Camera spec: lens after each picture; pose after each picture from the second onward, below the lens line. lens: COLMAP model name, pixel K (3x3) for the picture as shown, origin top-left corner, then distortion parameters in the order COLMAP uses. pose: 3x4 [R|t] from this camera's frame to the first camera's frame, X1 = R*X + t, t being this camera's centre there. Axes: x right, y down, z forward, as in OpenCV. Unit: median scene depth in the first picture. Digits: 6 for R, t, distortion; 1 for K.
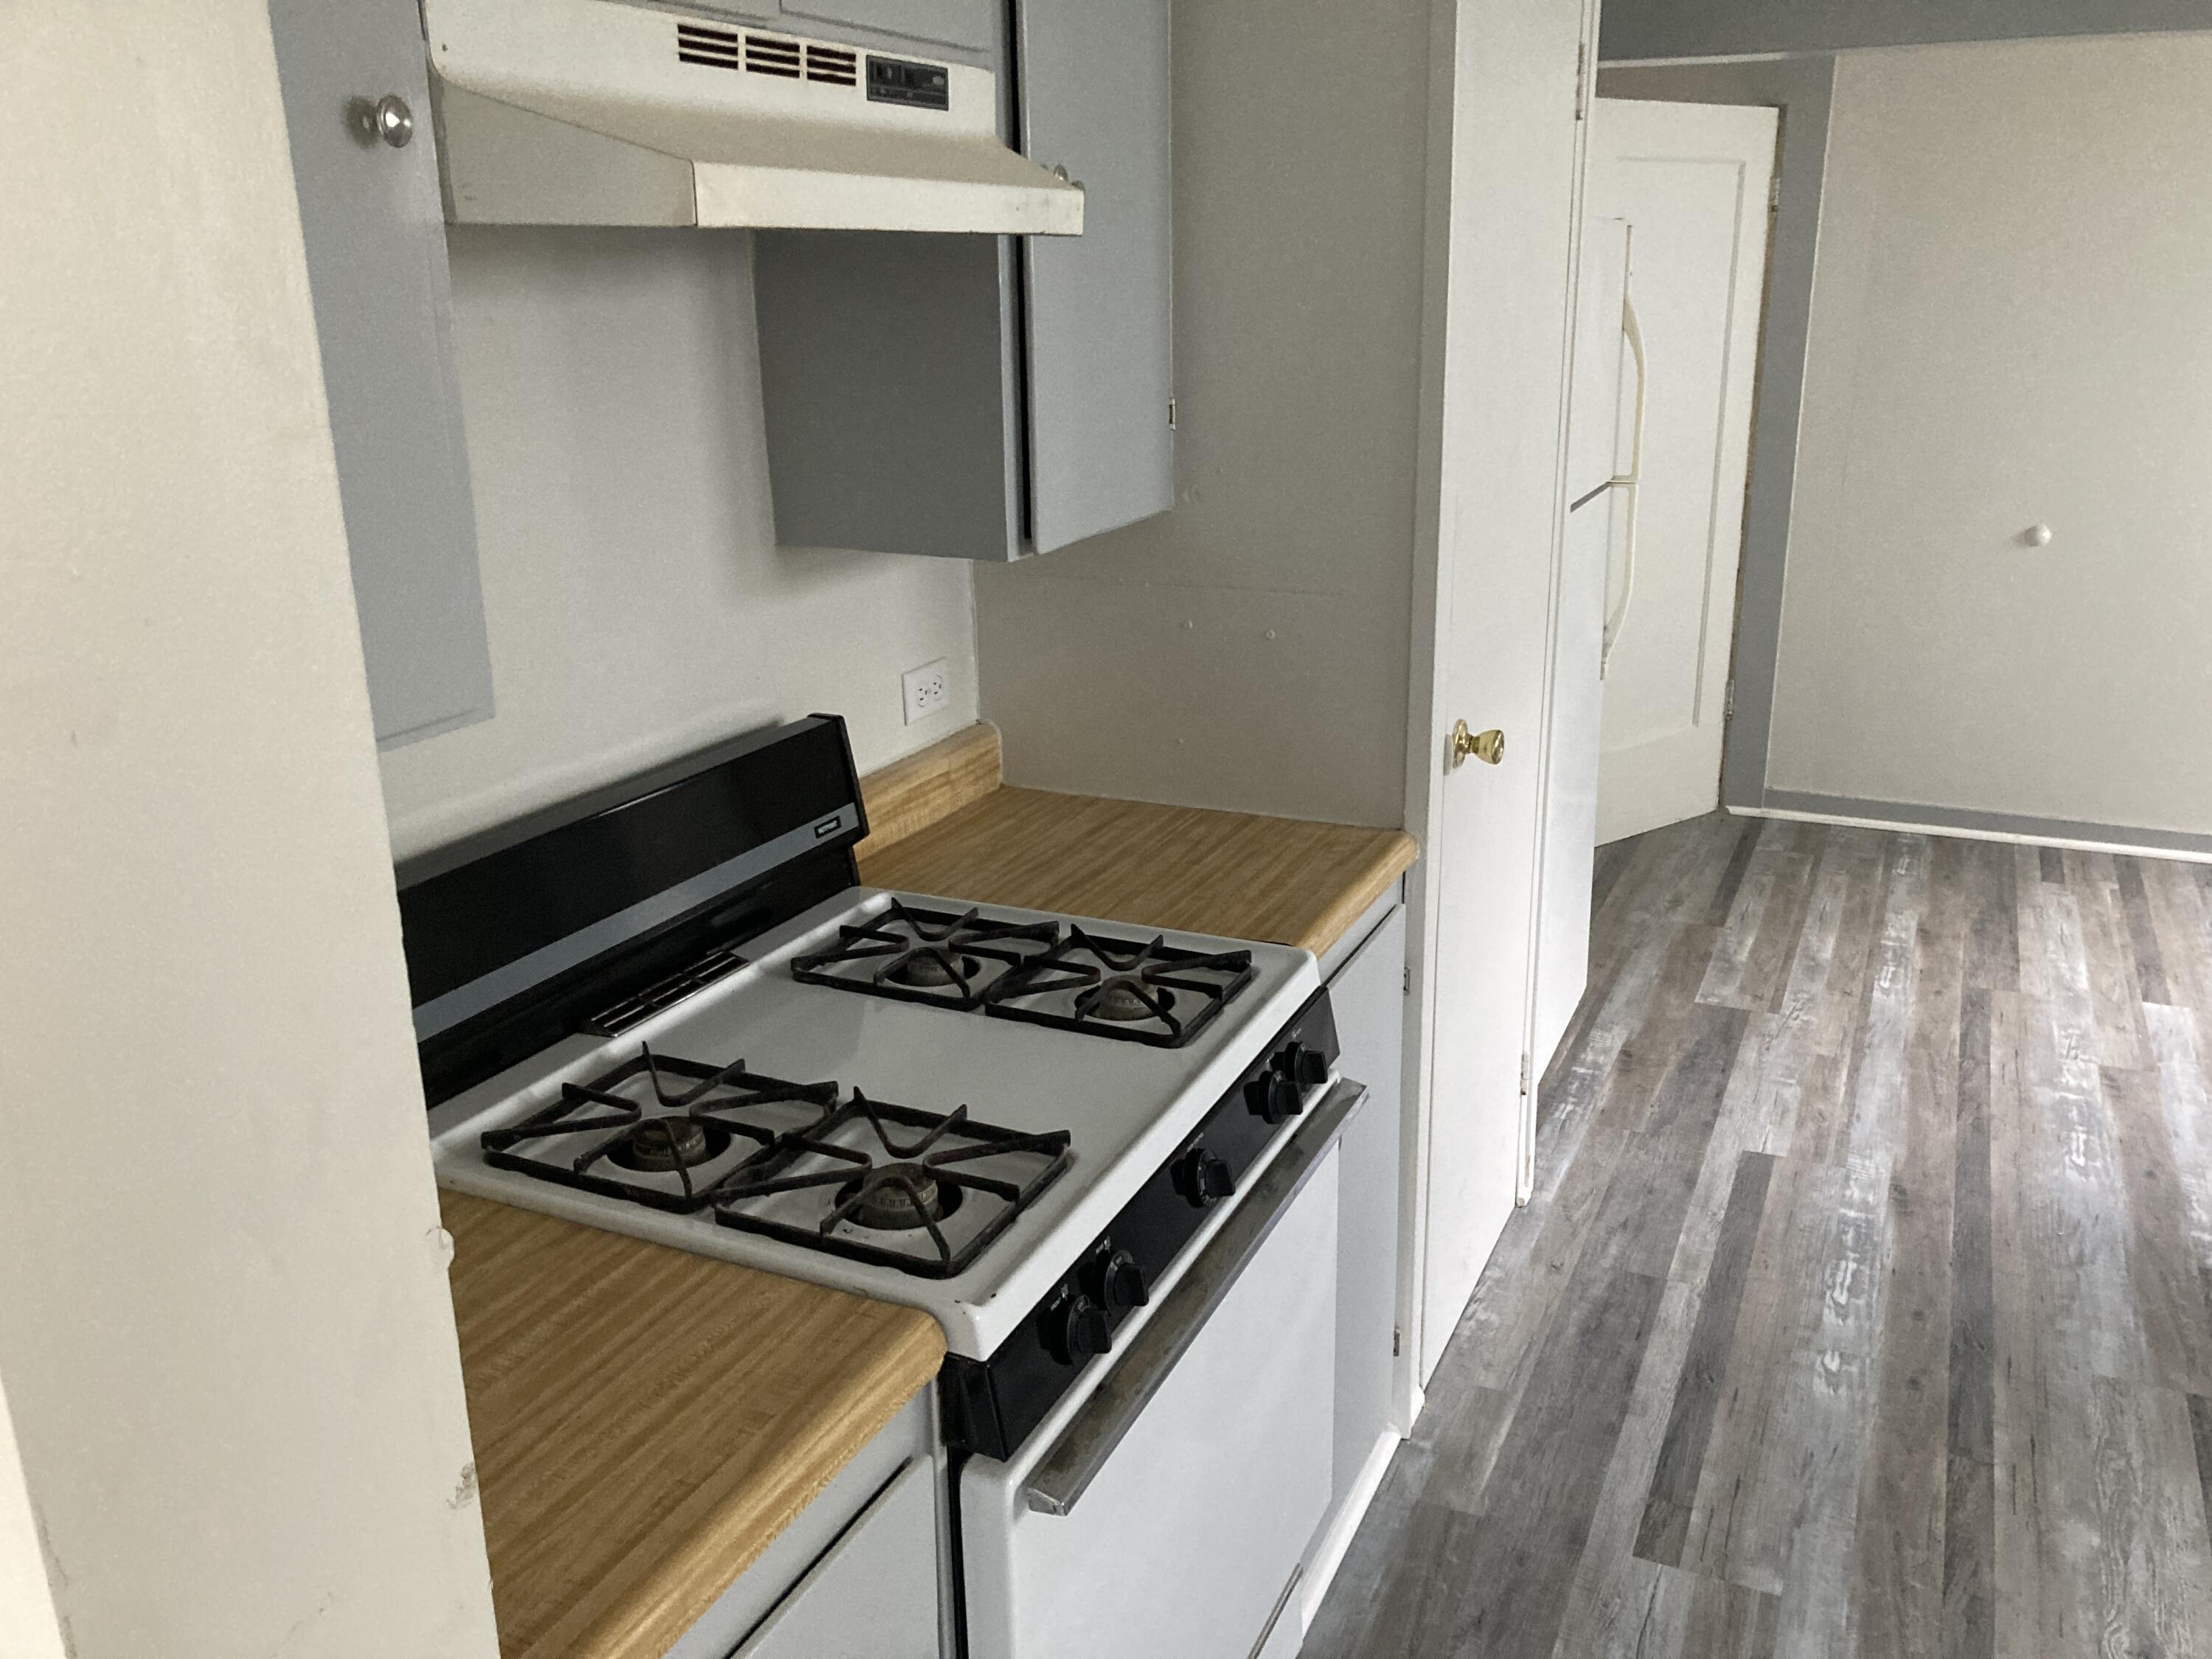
lens RADIAL K [[1788.6, 0, 1111.7], [0, 1788.6, 834.0], [0, 0, 1]] dist [-0.003796, 0.001135]
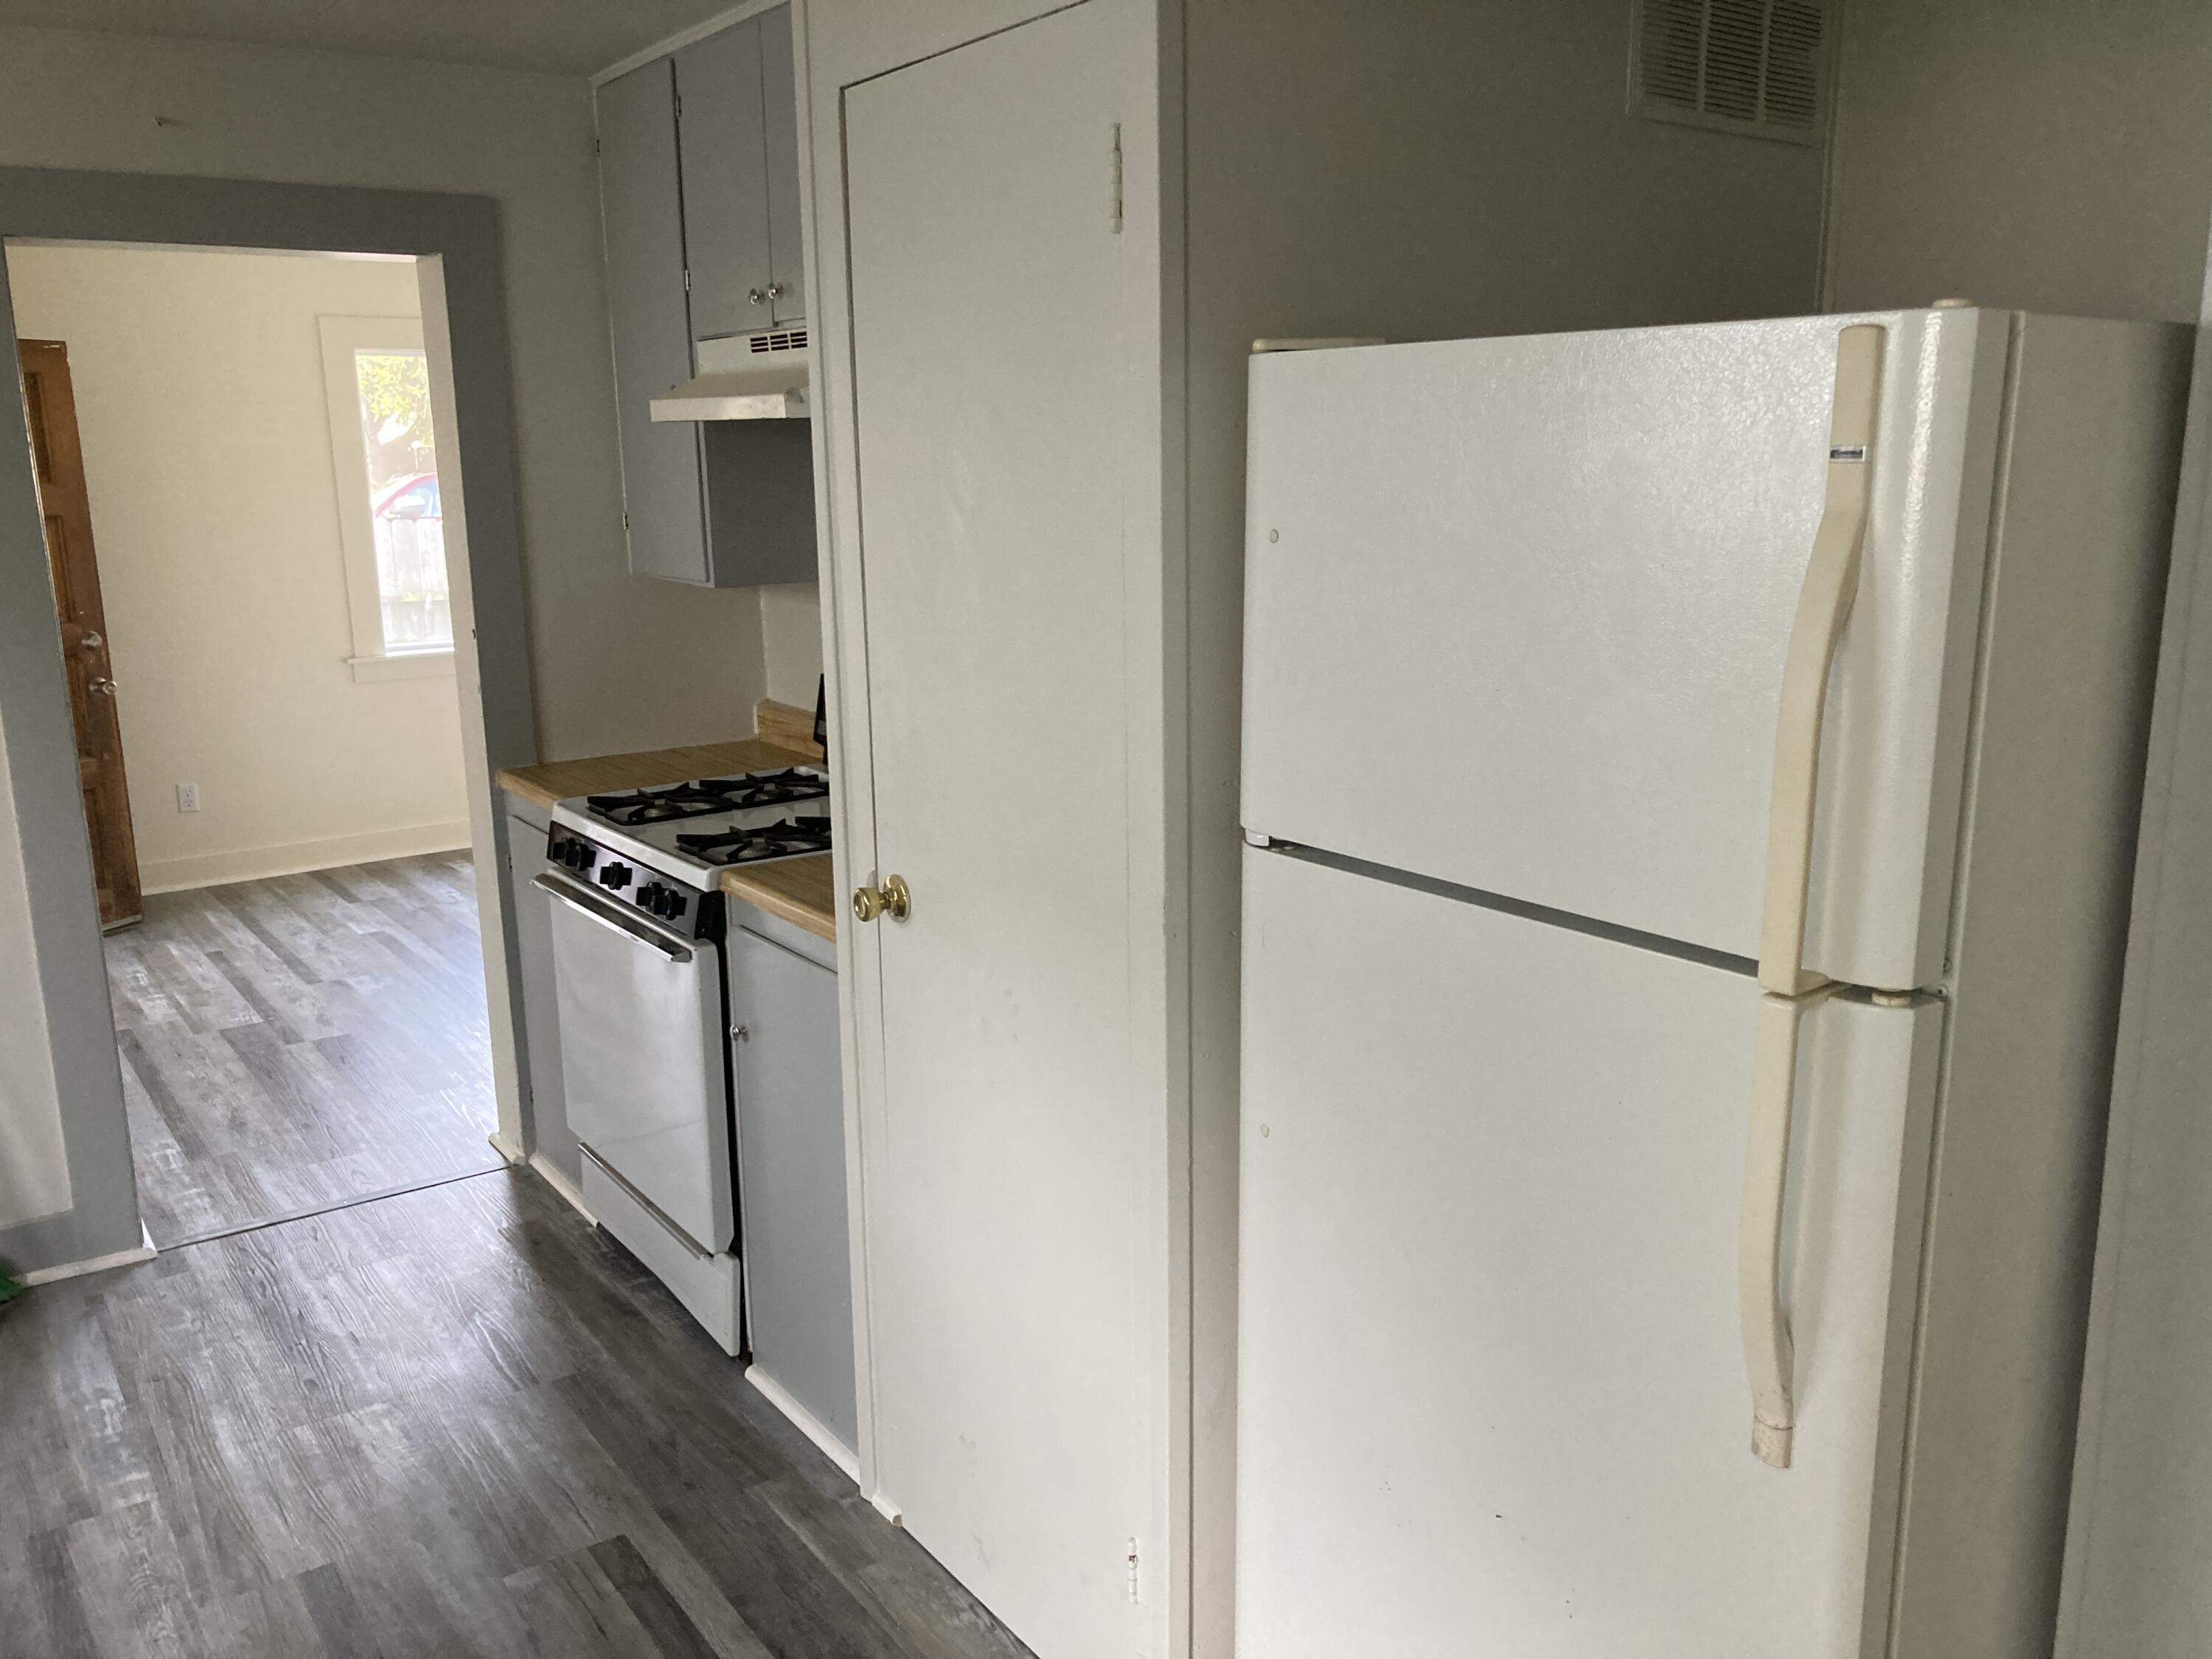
lens RADIAL K [[1788.6, 0, 1110.6], [0, 1788.6, 829.4], [0, 0, 1]] dist [-0.003796, 0.001135]
pose [[-0.493675, 0.219254, -0.841554, 0.963666], [-0.228460, 0.901010, 0.368765, -0.484896], [0.839101, 0.374311, -0.394715, 1.477392]]
